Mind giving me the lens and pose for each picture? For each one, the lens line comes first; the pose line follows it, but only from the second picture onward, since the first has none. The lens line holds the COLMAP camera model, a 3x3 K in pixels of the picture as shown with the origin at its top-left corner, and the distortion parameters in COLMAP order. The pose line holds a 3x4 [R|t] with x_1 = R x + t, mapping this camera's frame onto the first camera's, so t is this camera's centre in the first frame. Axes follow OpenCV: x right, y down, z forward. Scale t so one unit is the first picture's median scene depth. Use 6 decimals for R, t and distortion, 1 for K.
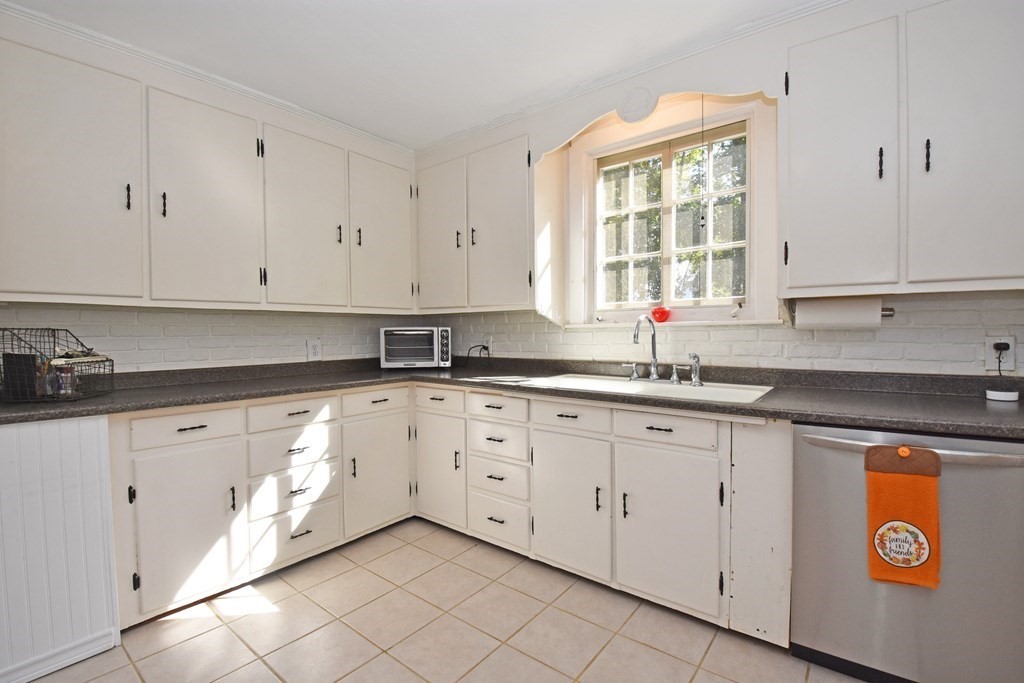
lens RADIAL K [[456.1, 0, 516.2], [0, 456.1, 342.0], [0, 0, 1]] dist [-0.024742, -0.008424]
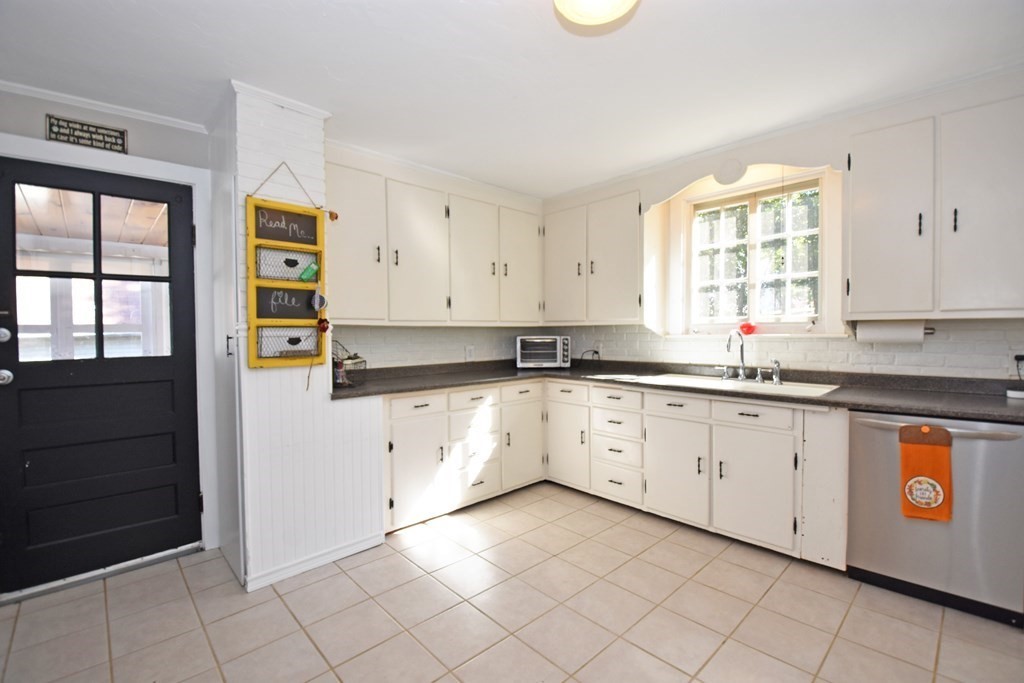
lens RADIAL K [[456.1, 0, 502.2], [0, 456.1, 342.0], [0, 0, 1]] dist [-0.024742, -0.008424]
pose [[0.985763, 0.003943, -0.168094, -0.167373], [-0.003651, 0.999991, 0.002042, -0.025947], [0.168101, -0.001399, 0.985769, -0.420083]]
